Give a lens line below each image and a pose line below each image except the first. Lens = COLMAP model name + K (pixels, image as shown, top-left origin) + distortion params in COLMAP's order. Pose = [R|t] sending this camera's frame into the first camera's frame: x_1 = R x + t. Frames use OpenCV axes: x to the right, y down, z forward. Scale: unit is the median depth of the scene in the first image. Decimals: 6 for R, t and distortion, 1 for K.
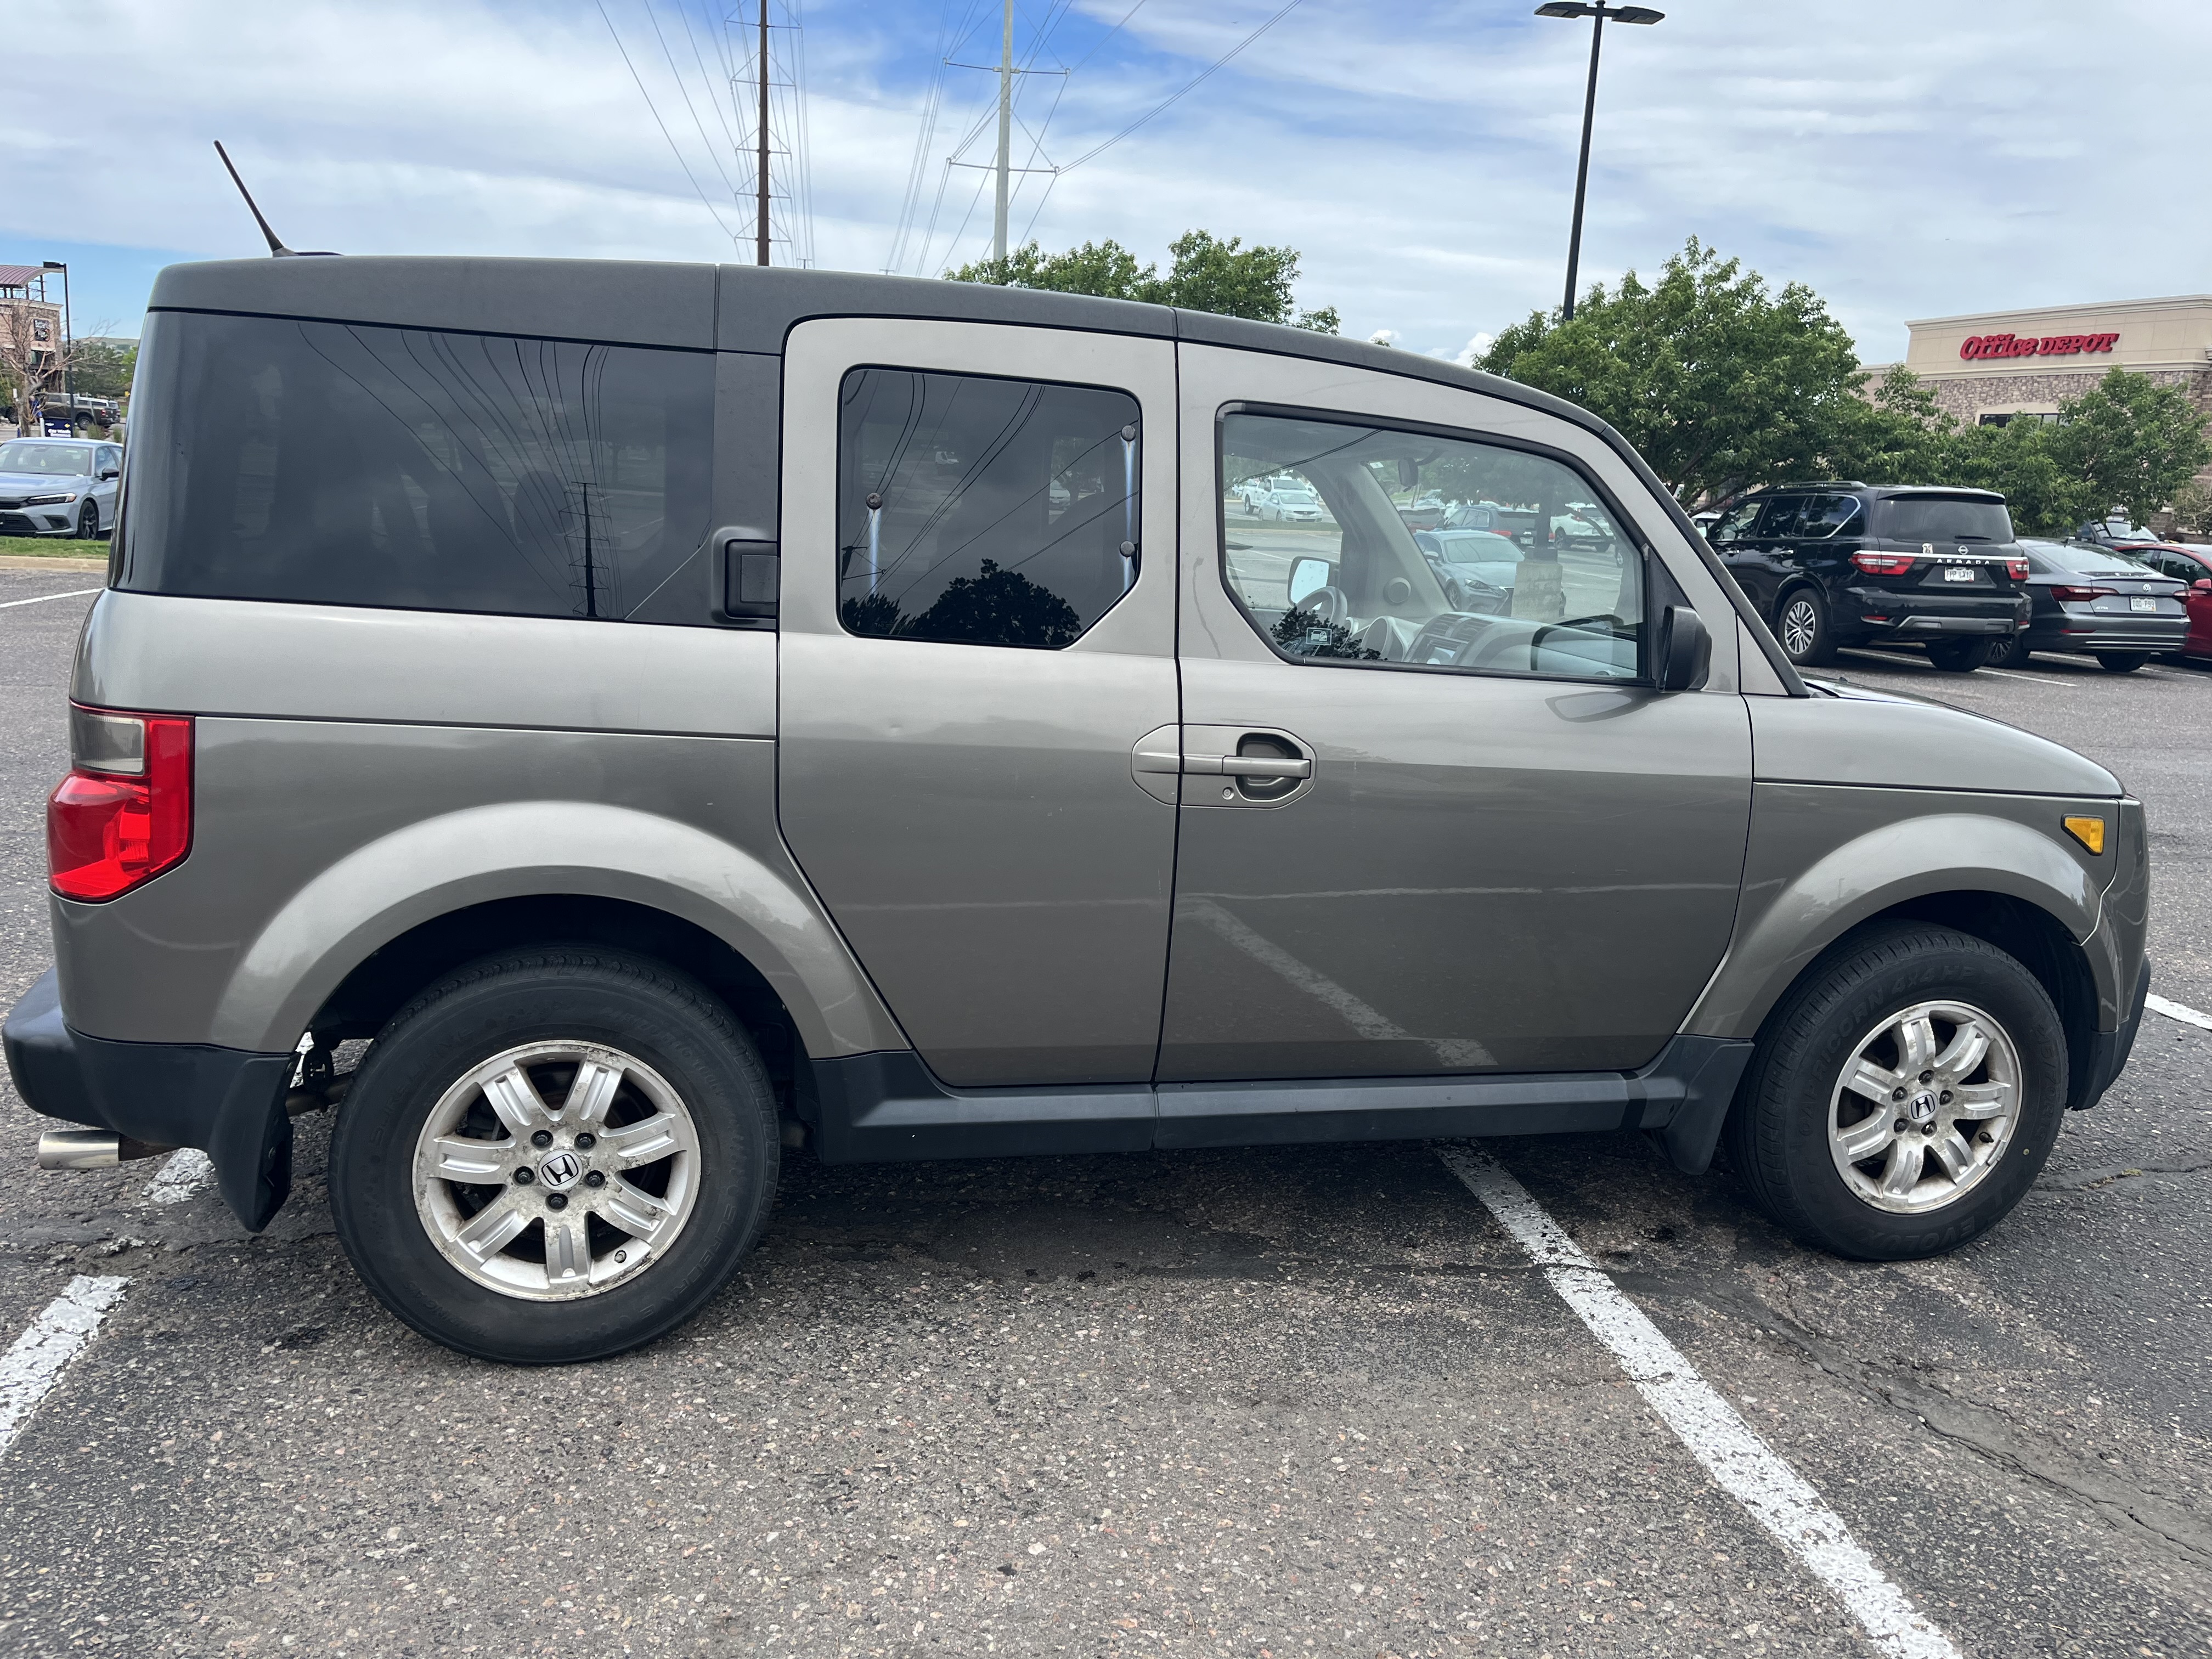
lens RADIAL K [[1657.2, 0, 1099.1], [0, 1657.2, 813.3], [0, 0, 1]] dist [0.005773, -0.002149]
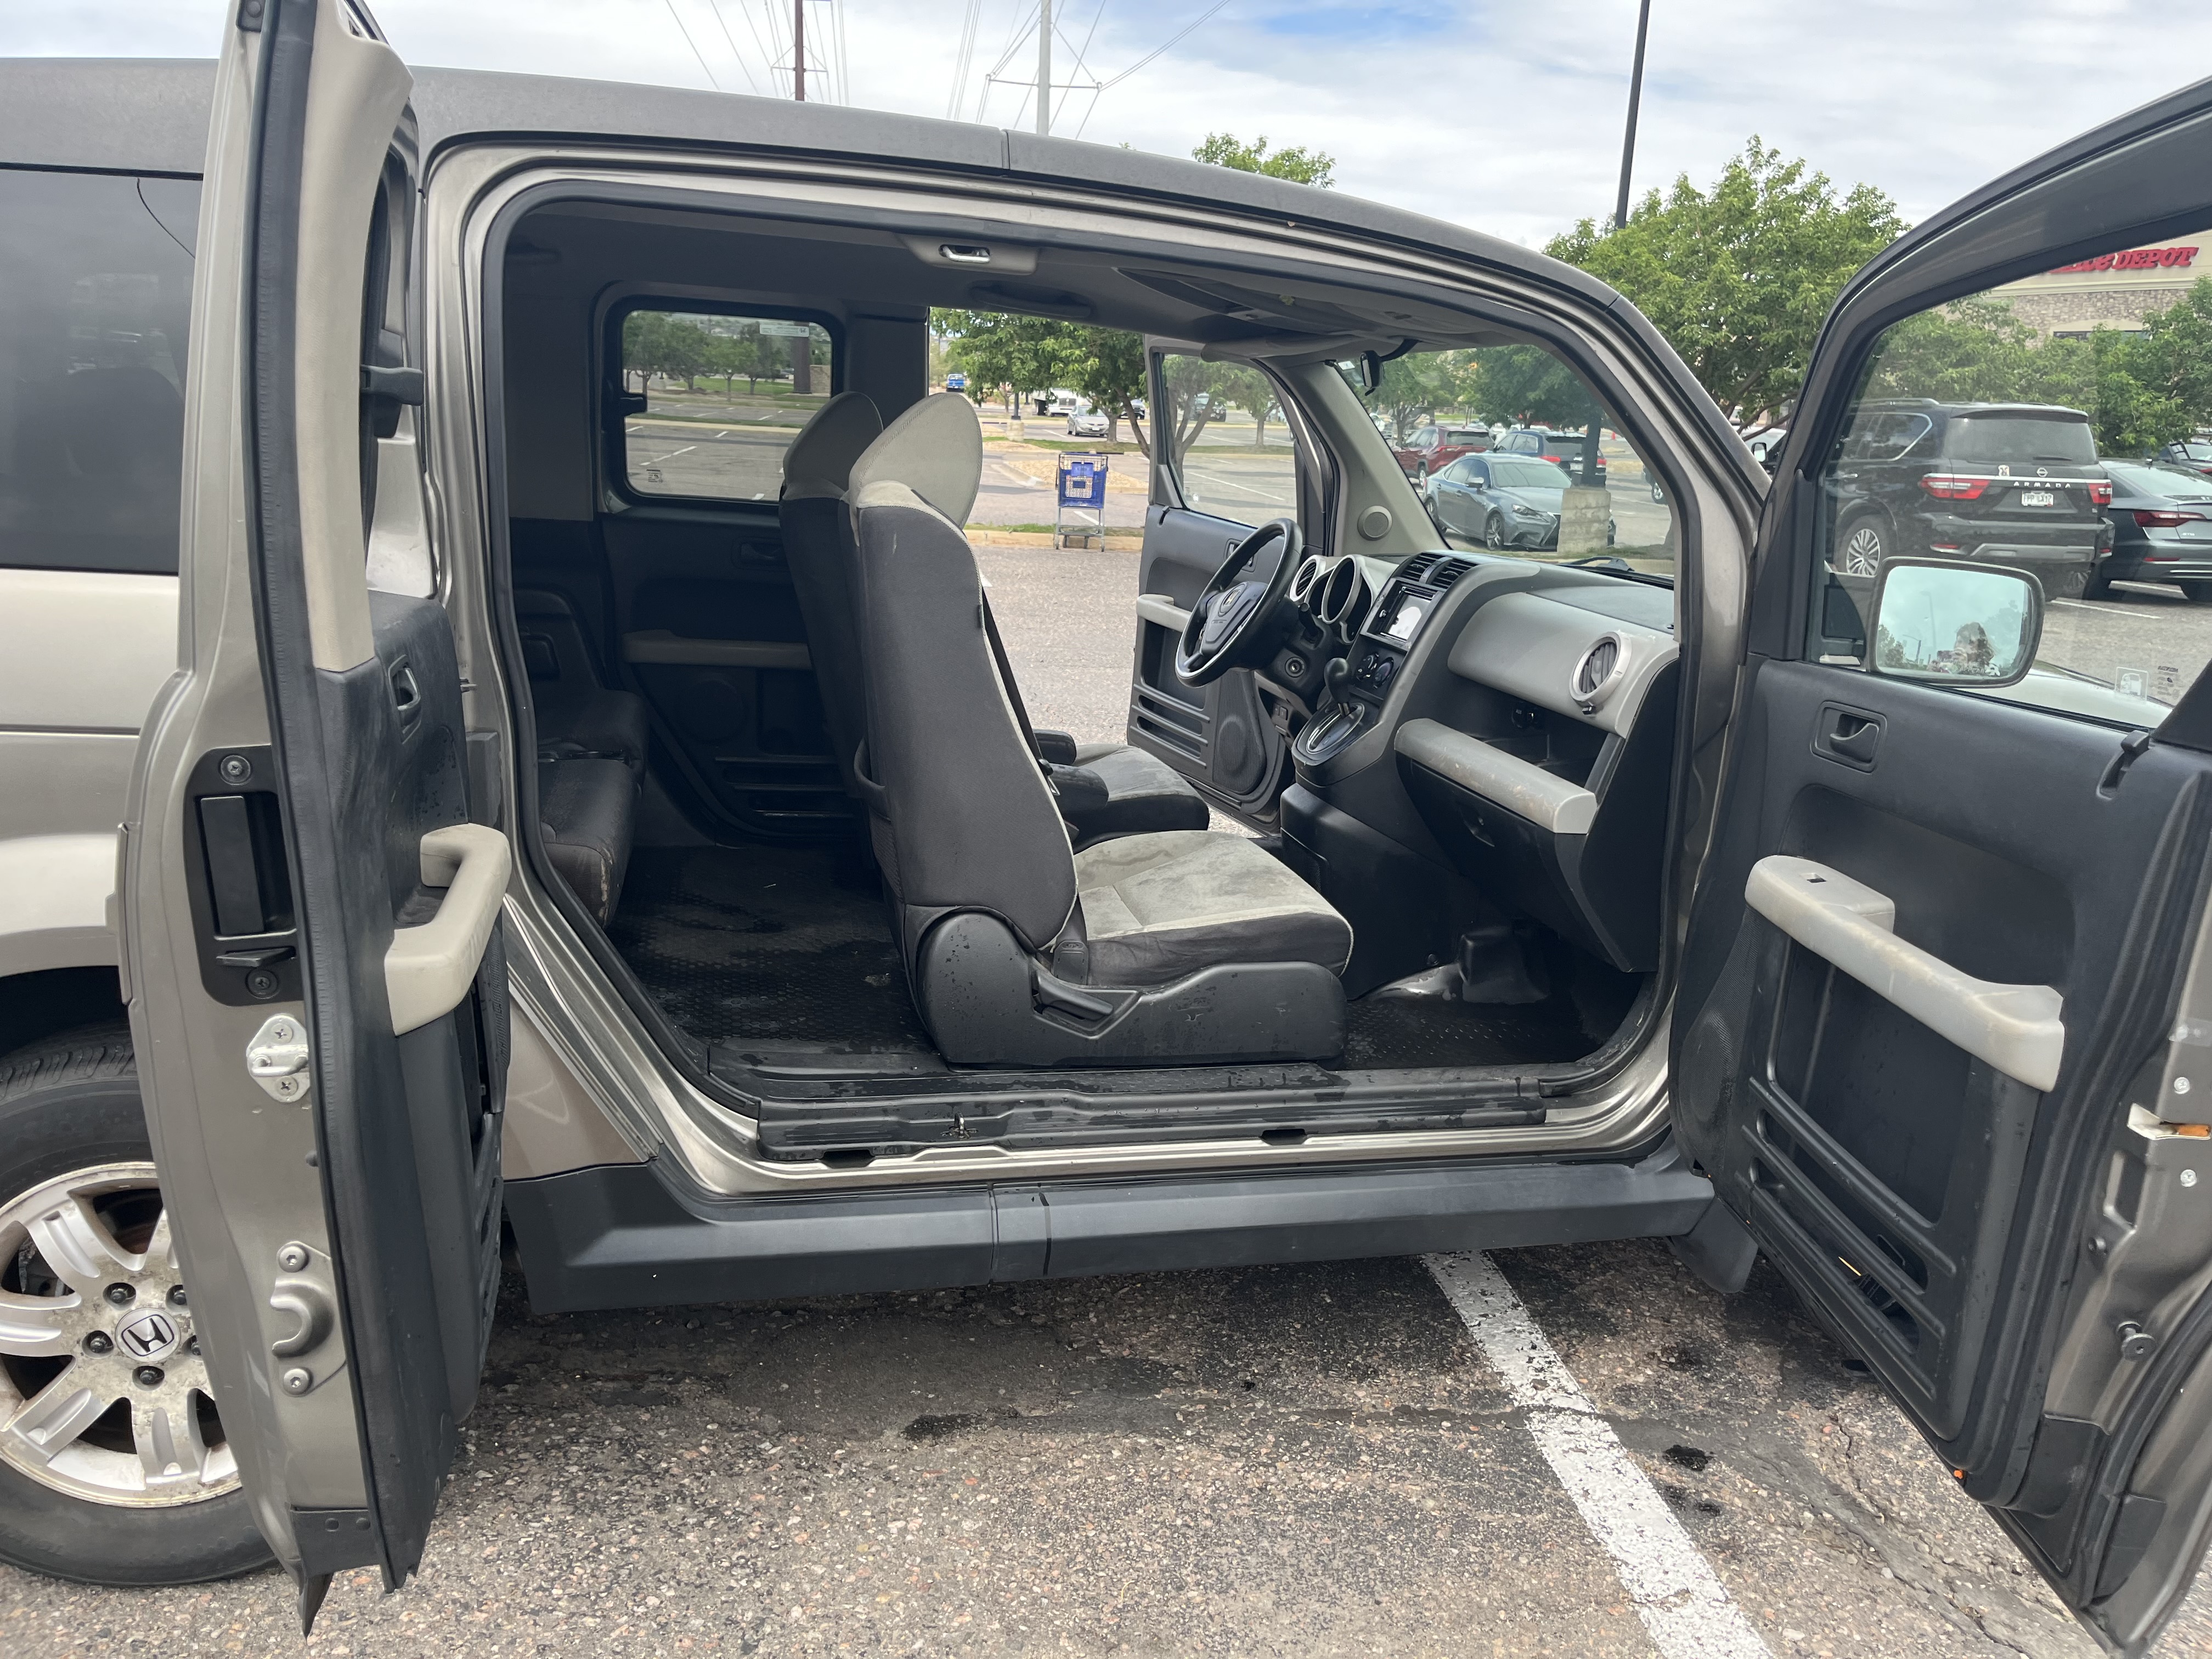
lens RADIAL K [[1679.7, 0, 1106.0], [0, 1679.7, 829.5], [0, 0, 1]] dist [0.033465, -0.051597]
pose [[0.999816, -0.001980, -0.019069, 0.088571], [0.002882, 0.998872, 0.047393, -0.032354], [0.018954, -0.047439, 0.998694, 0.229111]]
